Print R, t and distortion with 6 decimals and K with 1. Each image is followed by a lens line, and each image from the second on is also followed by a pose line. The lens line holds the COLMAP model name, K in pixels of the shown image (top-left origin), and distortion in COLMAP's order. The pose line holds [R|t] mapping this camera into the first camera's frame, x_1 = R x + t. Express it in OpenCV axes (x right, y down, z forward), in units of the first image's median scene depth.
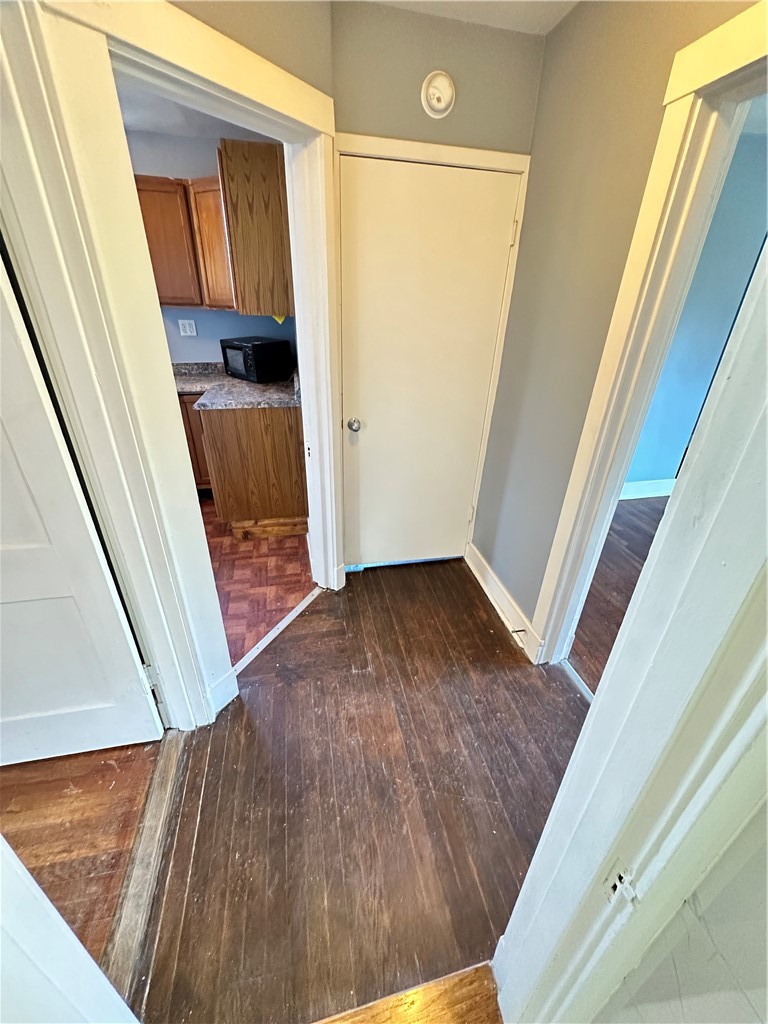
lens RADIAL K [[412.5, 0, 386.1], [0, 412.5, 510.8], [0, 0, 1]] dist [0.002187, 0.000111]
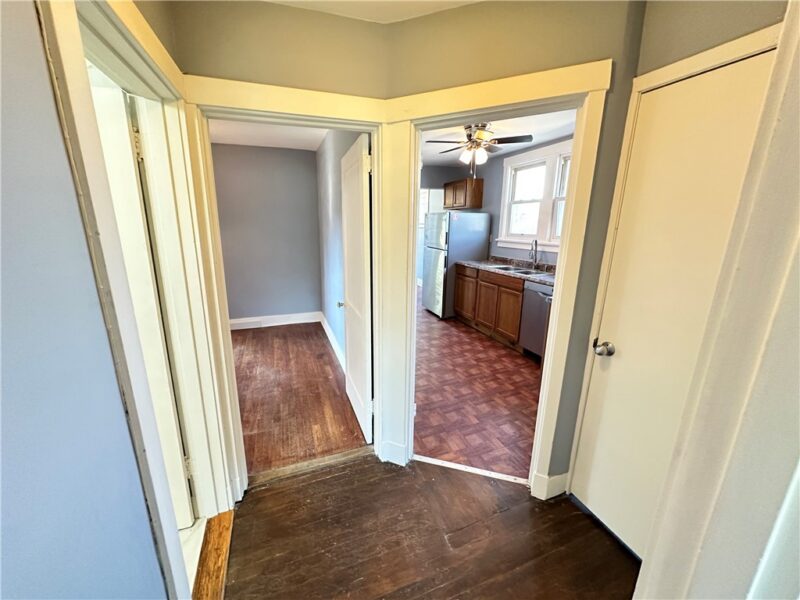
lens RADIAL K [[322.3, 0, 396.2], [0, 322.3, 298.9], [0, 0, 1]] dist [0.002187, 0.000111]
pose [[0.138357, 0.213992, -0.966988, 0.715611], [-0.456903, 0.880057, 0.129381, -0.252406], [0.878691, 0.423919, 0.219535, 0.529988]]
